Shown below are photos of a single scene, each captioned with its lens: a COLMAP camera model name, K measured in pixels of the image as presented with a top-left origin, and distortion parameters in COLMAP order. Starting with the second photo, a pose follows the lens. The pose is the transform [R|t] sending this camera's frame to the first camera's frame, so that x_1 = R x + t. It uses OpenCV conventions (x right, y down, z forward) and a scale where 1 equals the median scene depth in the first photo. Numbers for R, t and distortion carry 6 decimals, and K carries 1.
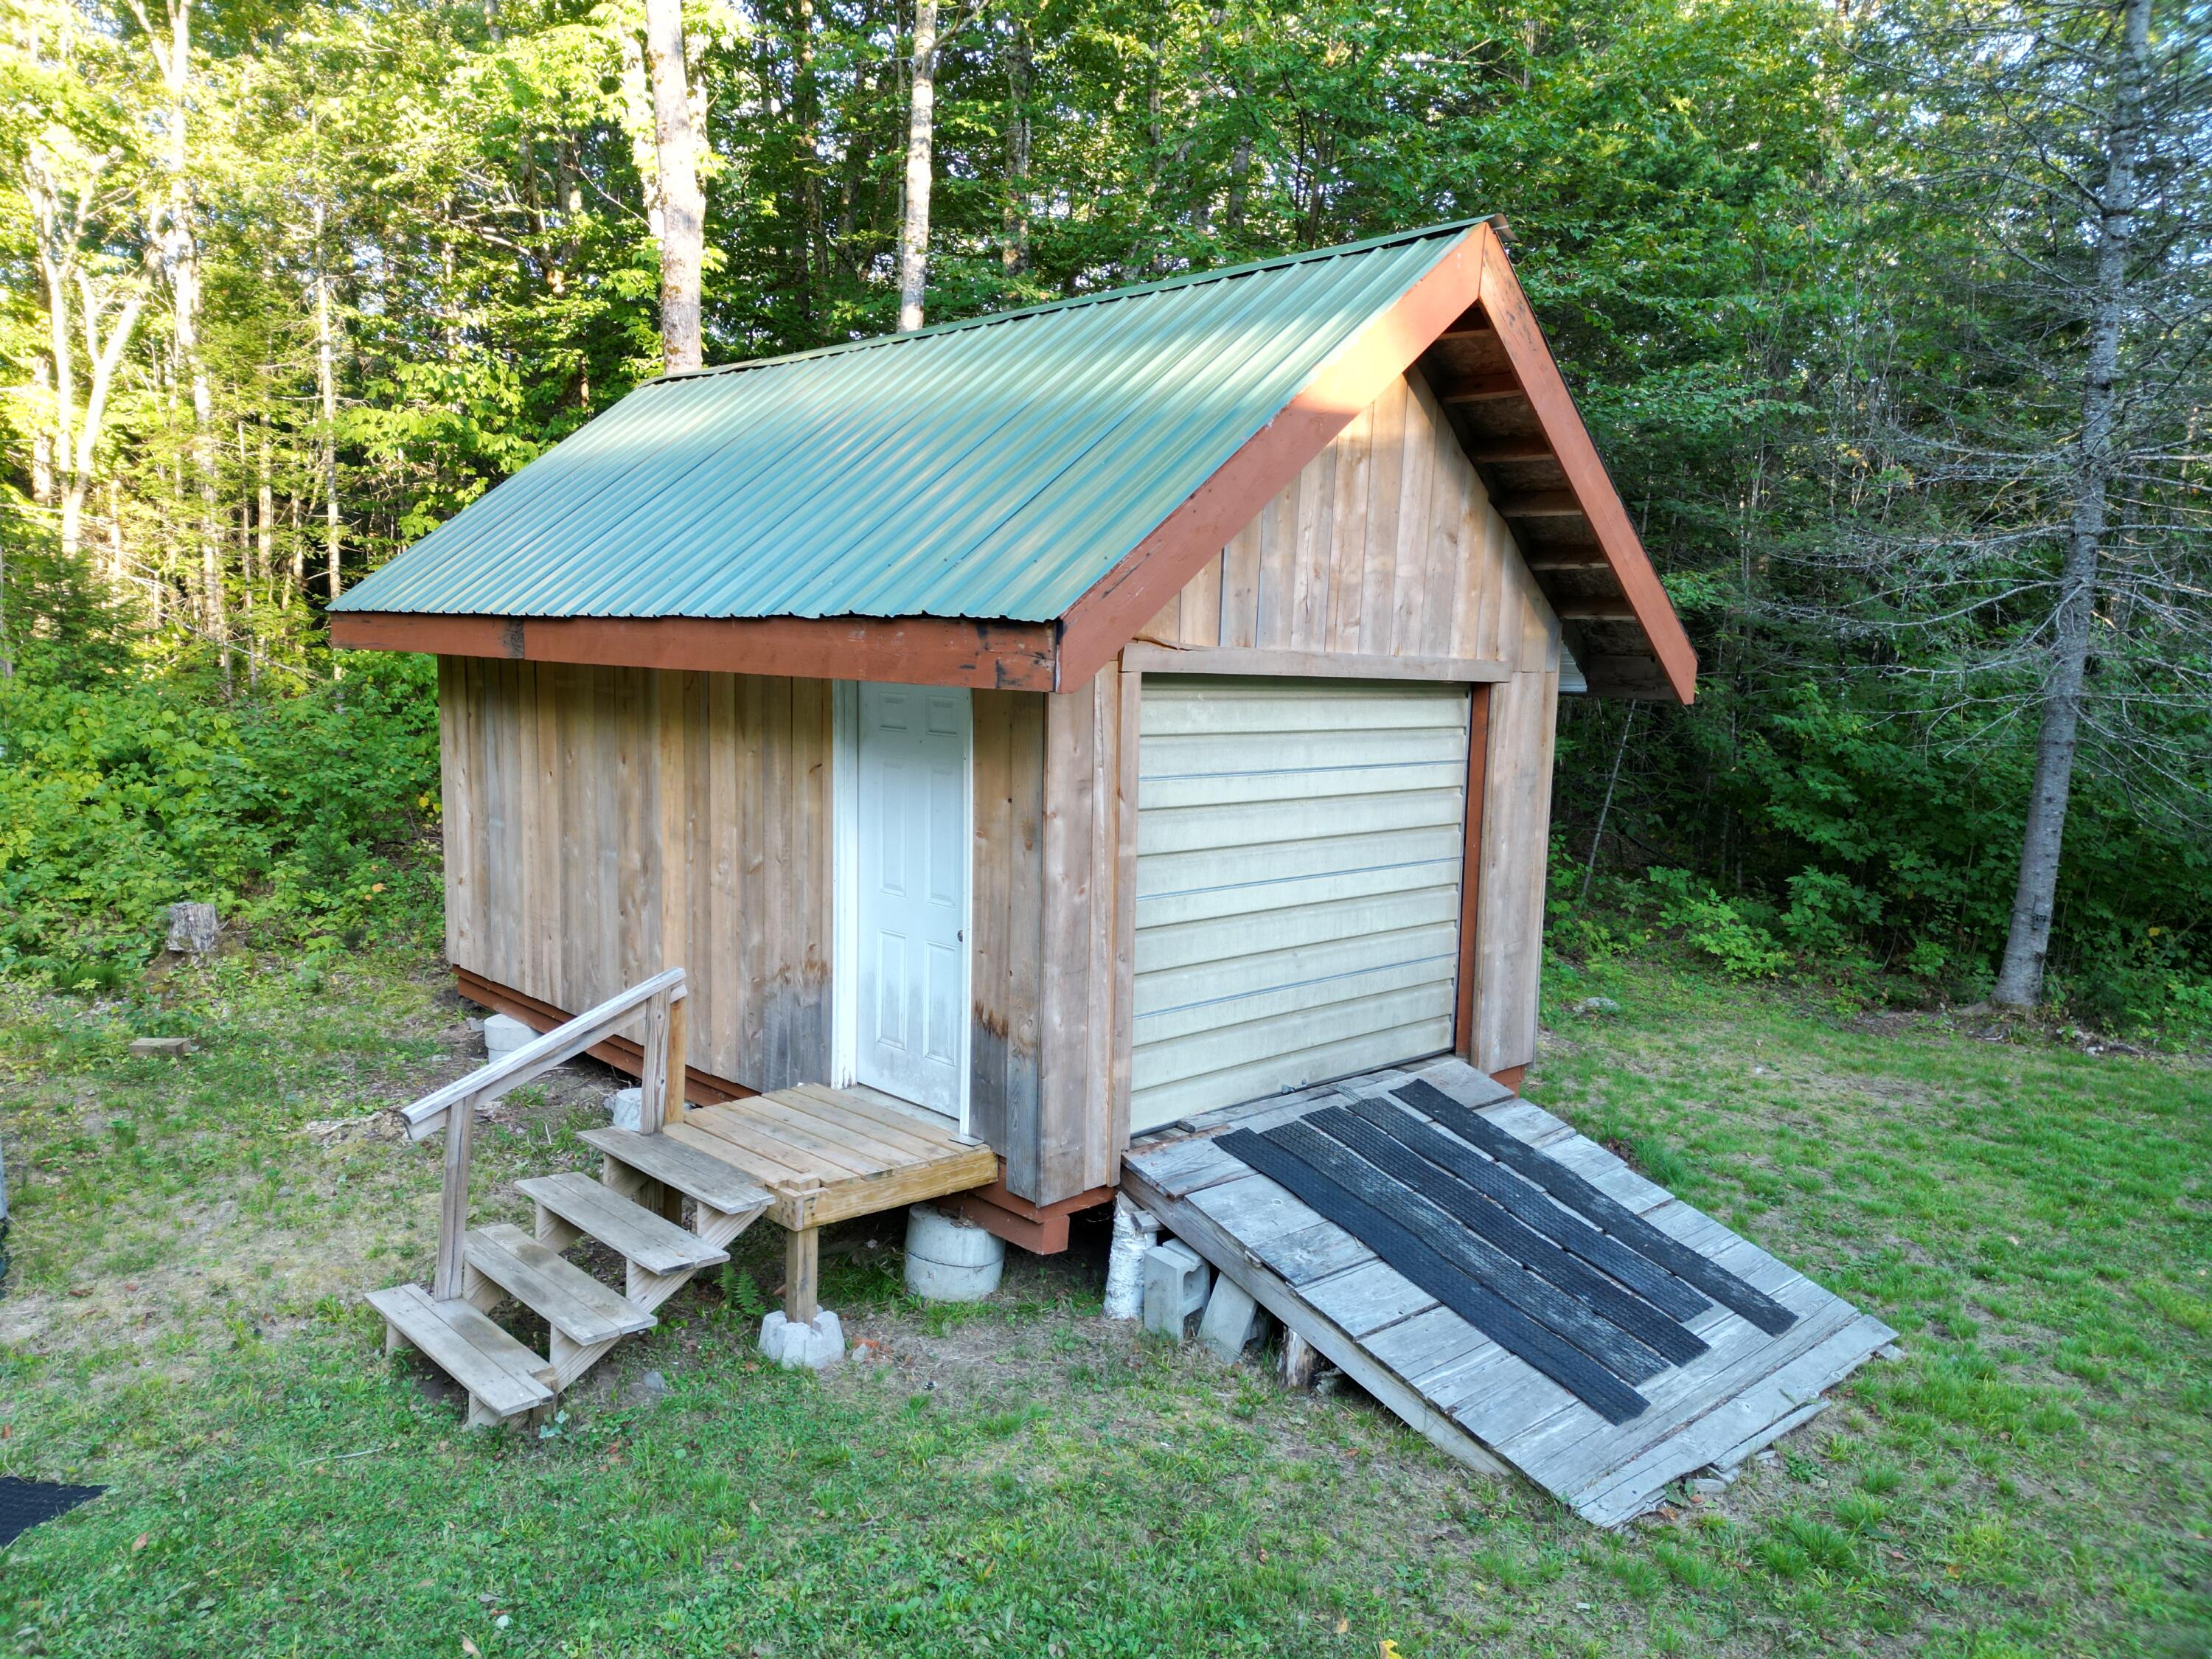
lens RADIAL K [[1539.2, 0, 1099.0], [0, 1539.2, 839.9], [0, 0, 1]] dist [0.046413, -0.034445]
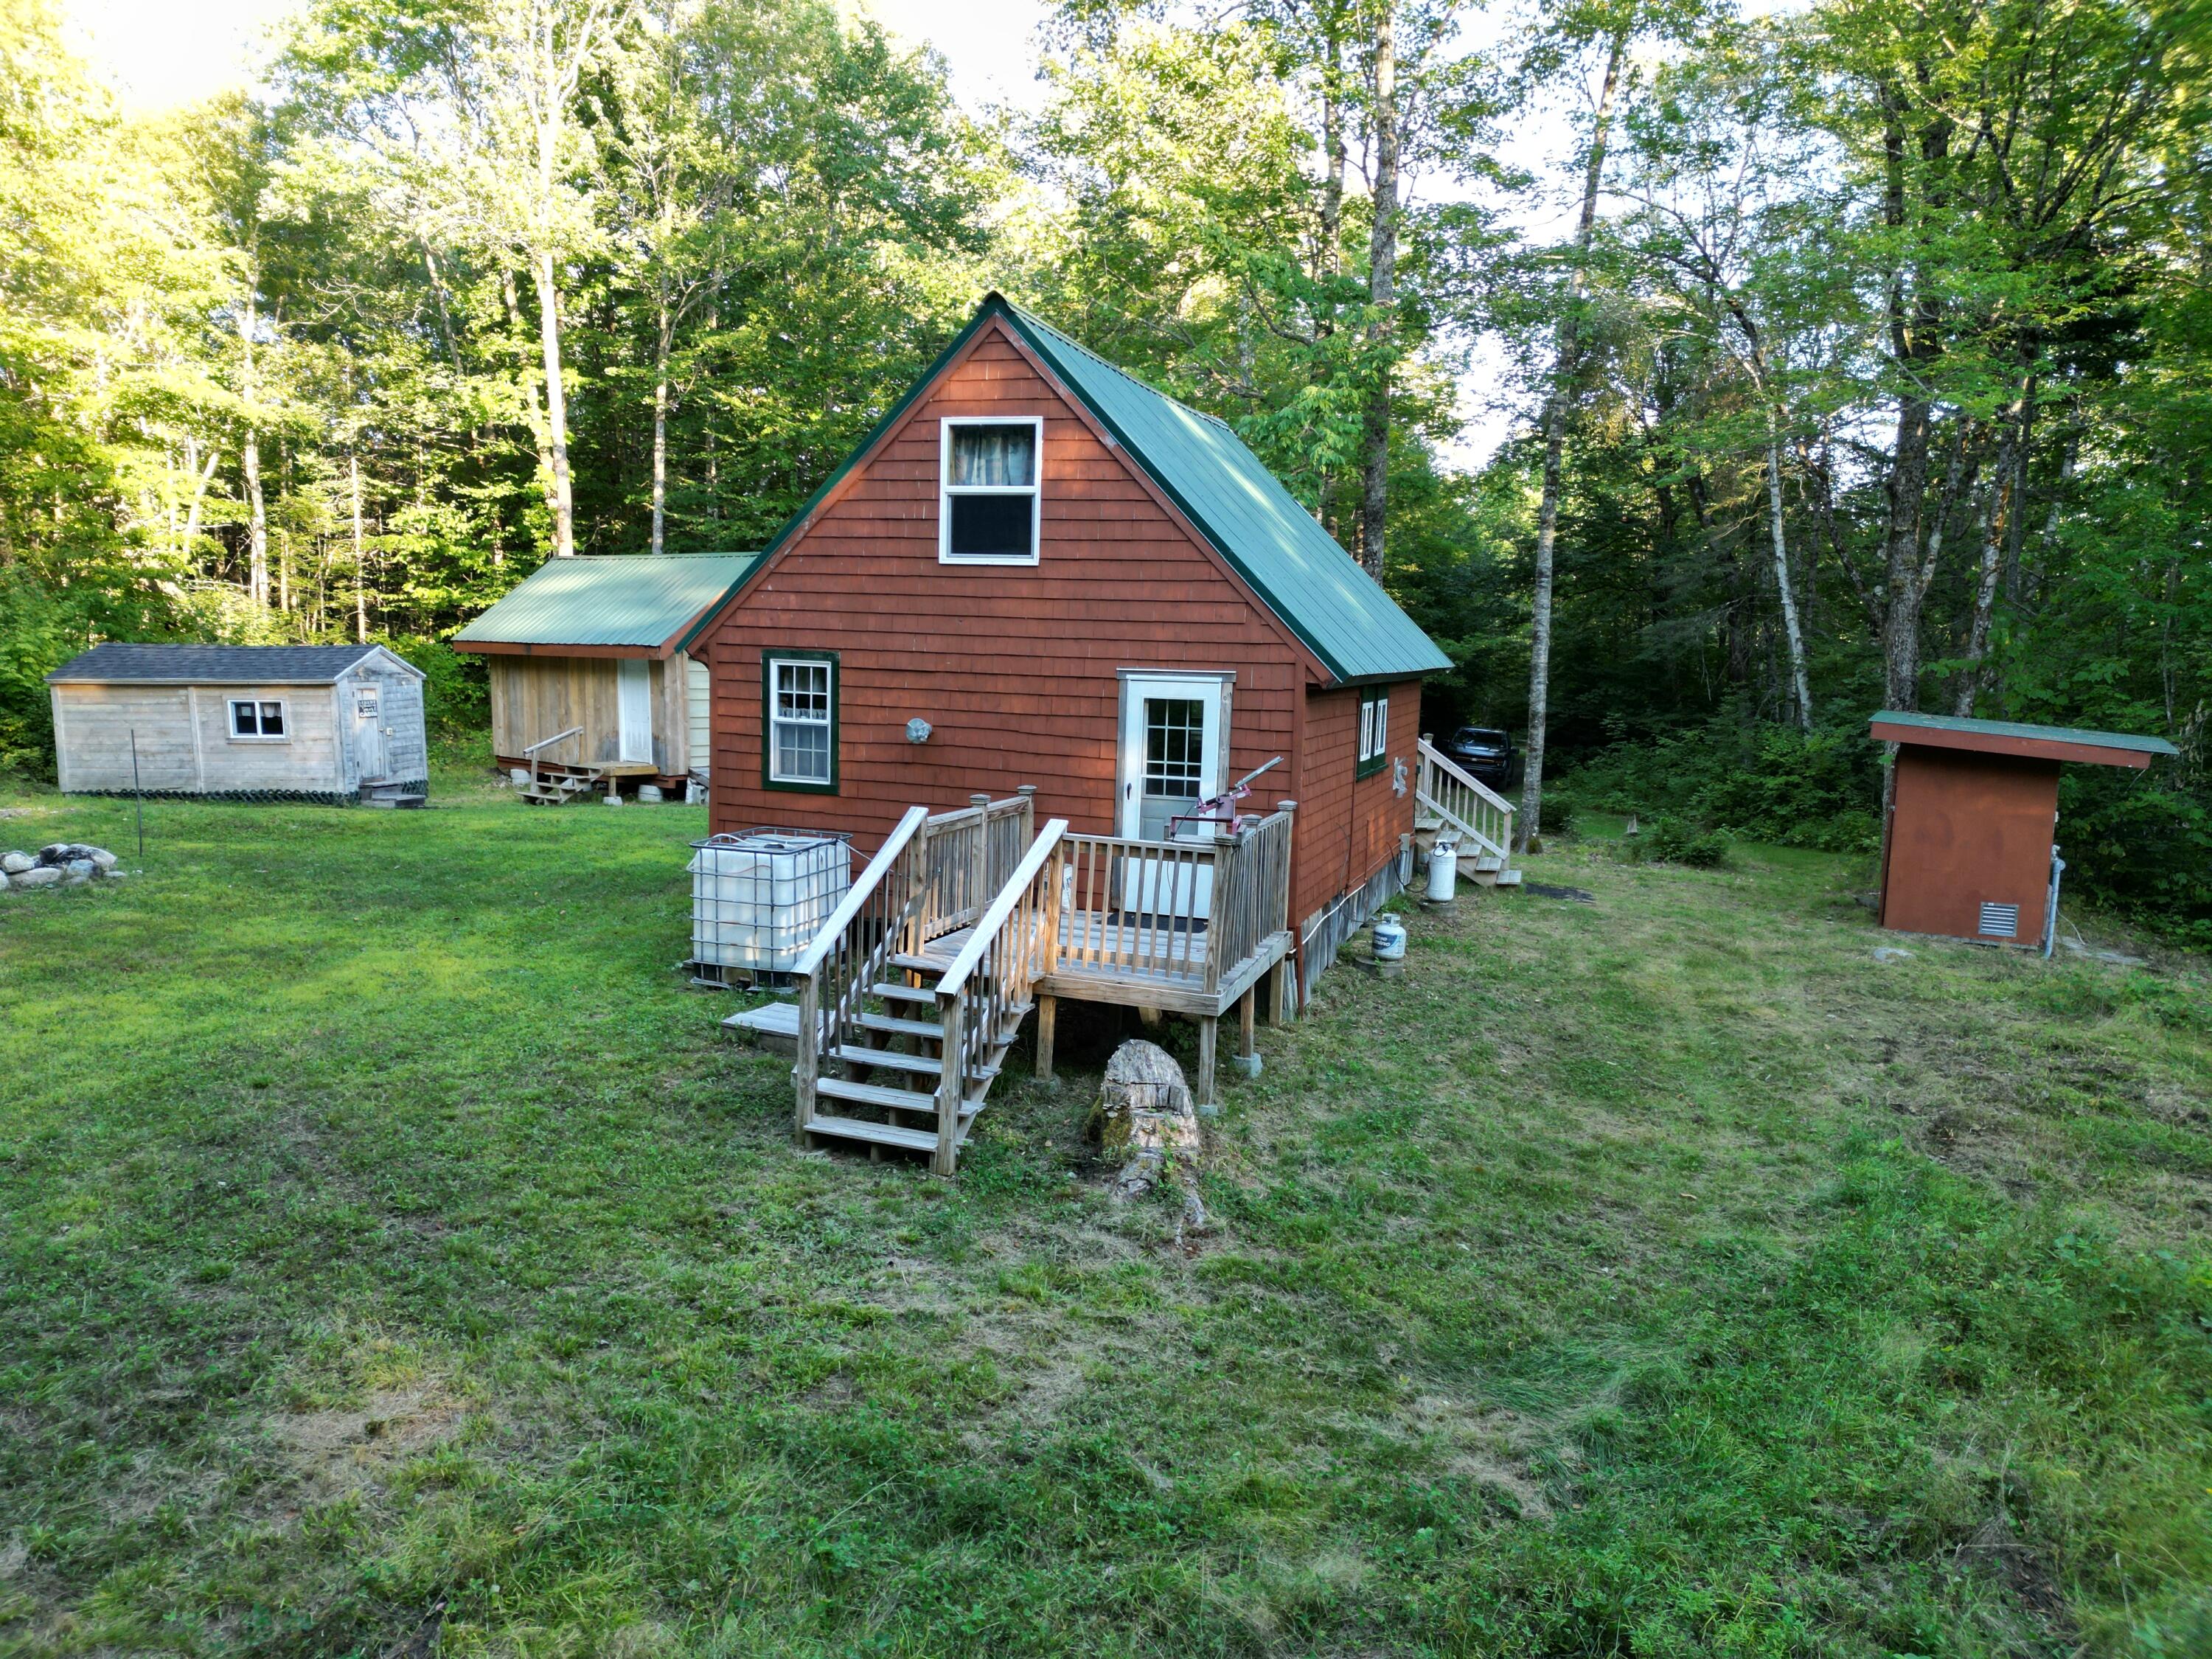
lens RADIAL K [[1539.2, 0, 1116.4], [0, 1539.2, 829.8], [0, 0, 1]] dist [0.046413, -0.034445]
pose [[0.993397, -0.020828, 0.112821, 0.700705], [0.021258, 0.999771, -0.002605, 0.405507], [-0.112741, 0.004986, 0.993612, -3.377029]]
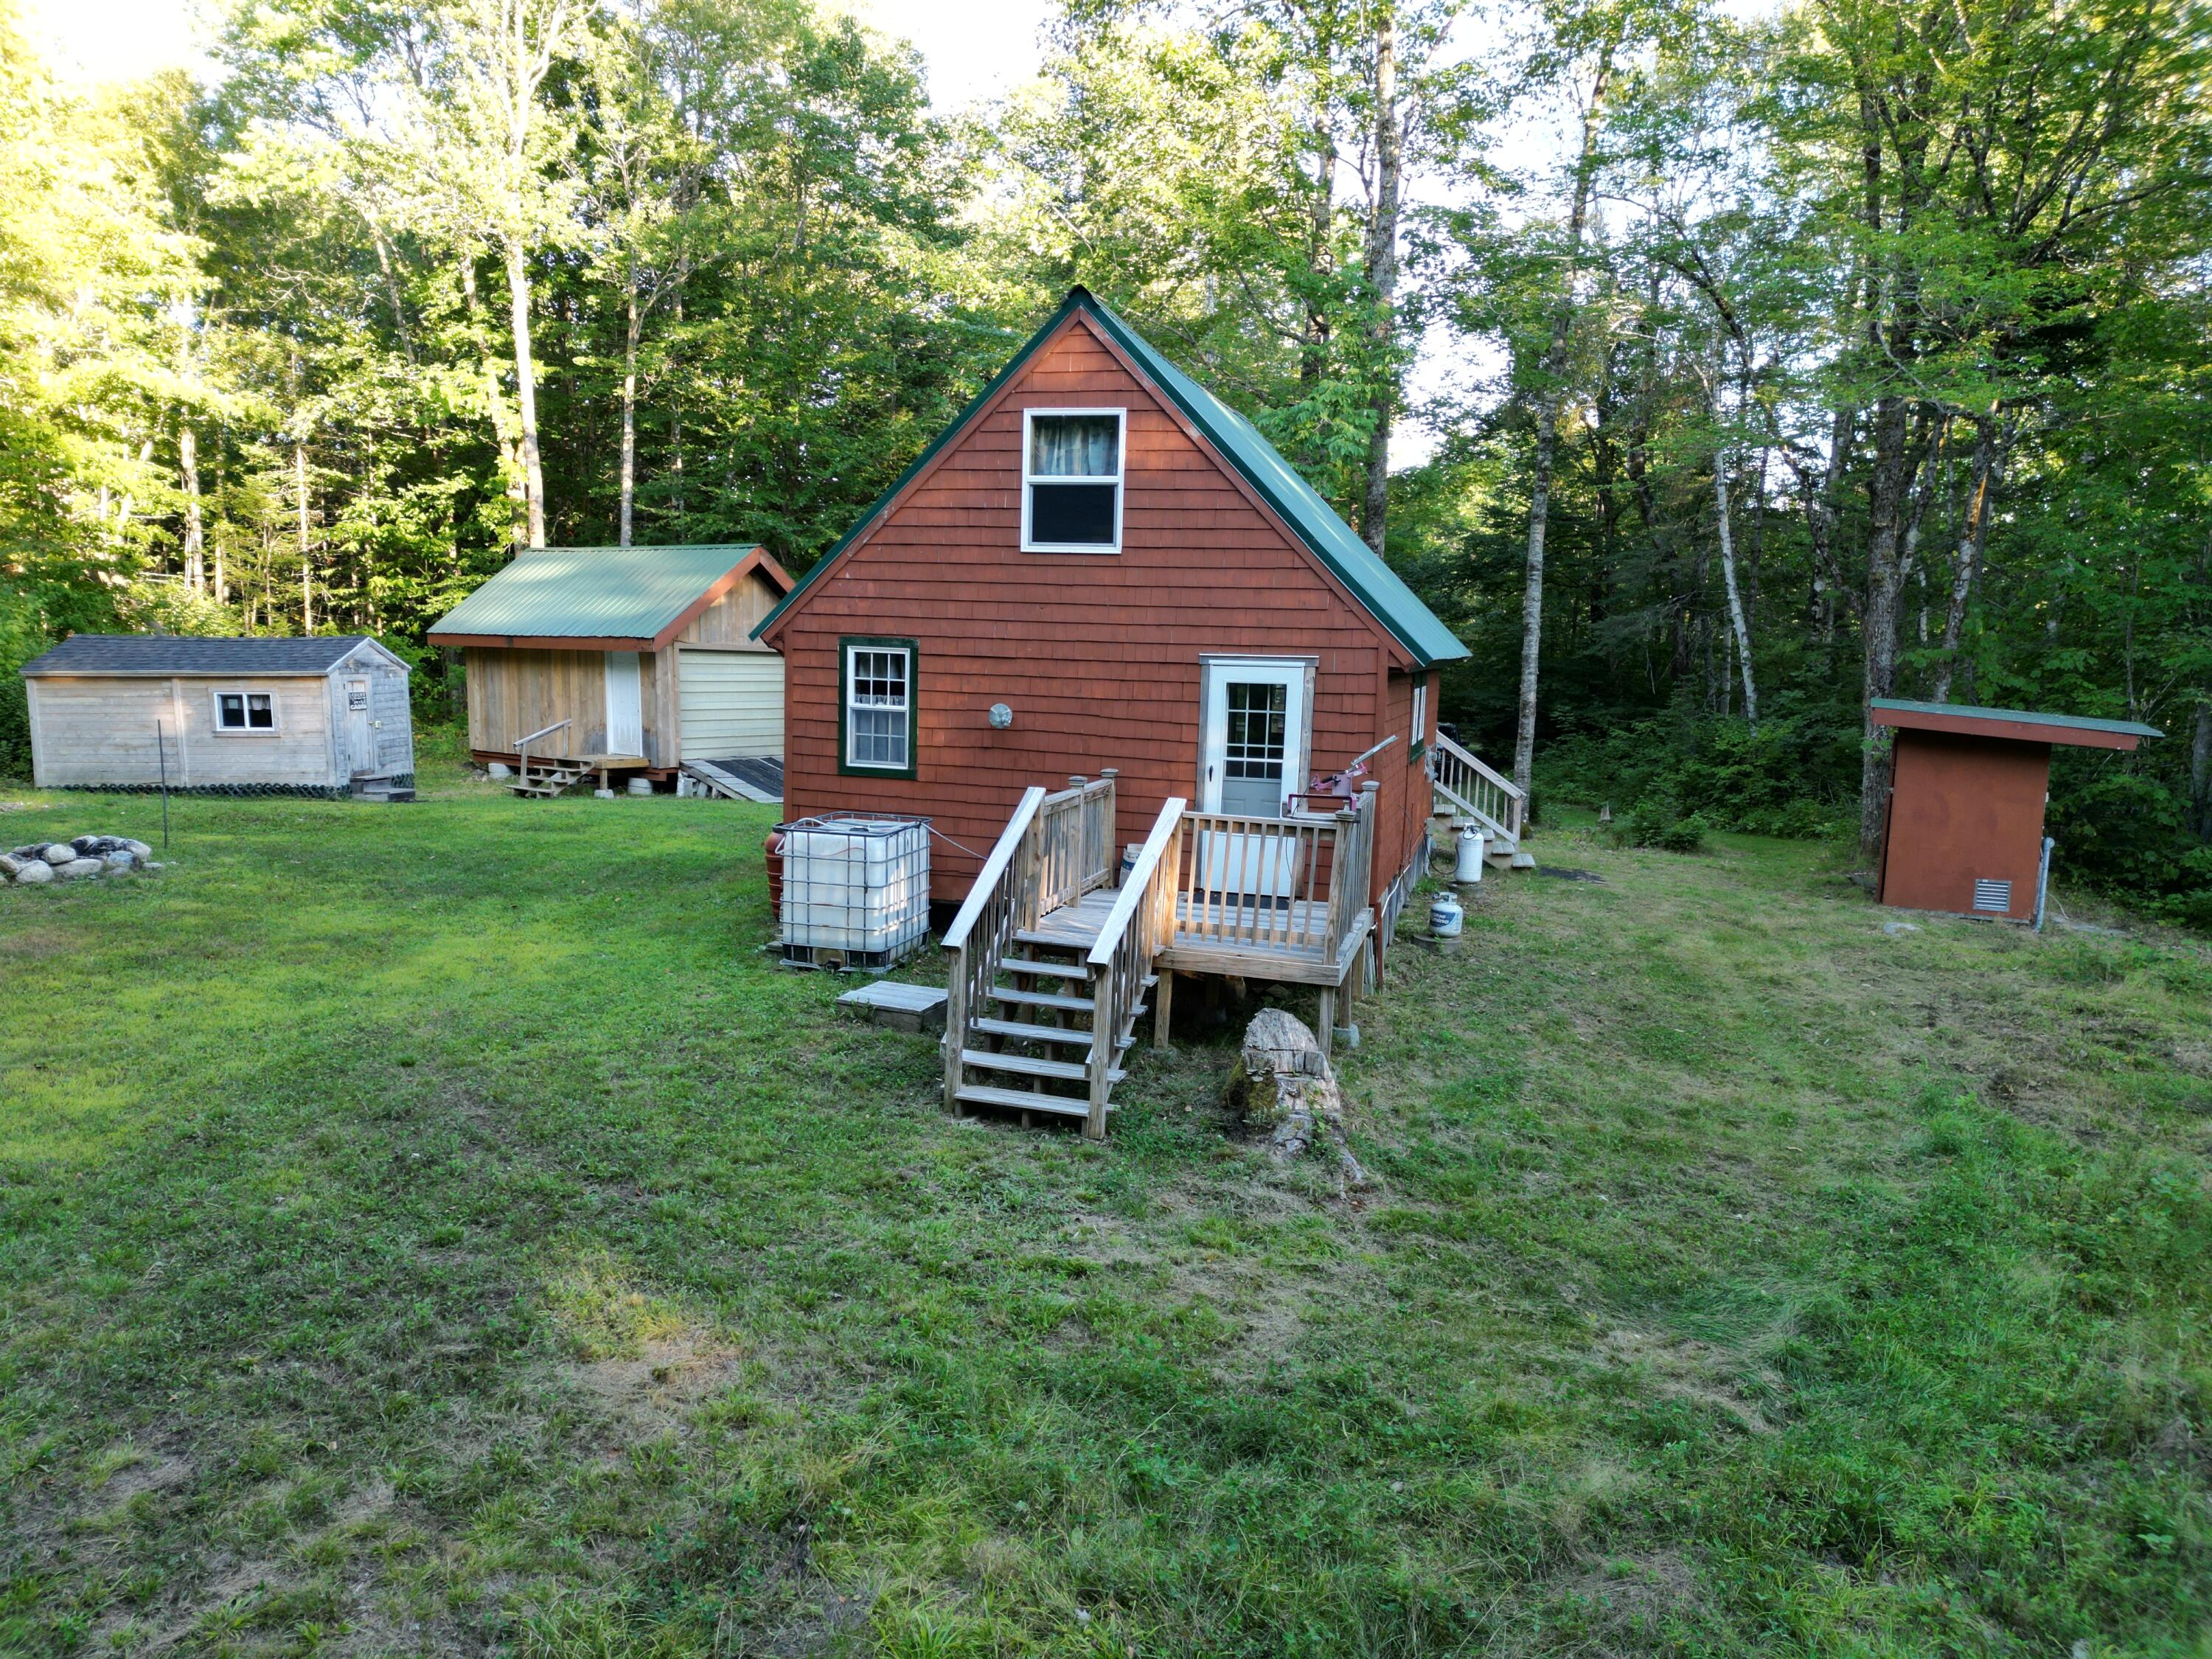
lens RADIAL K [[1539.2, 0, 1118.2], [0, 1539.2, 827.3], [0, 0, 1]] dist [0.046413, -0.034445]
pose [[0.985558, -0.027417, 0.167106, 0.487332], [0.028006, 0.999607, -0.001165, 0.420707], [-0.167008, 0.005828, 0.985938, -3.397819]]
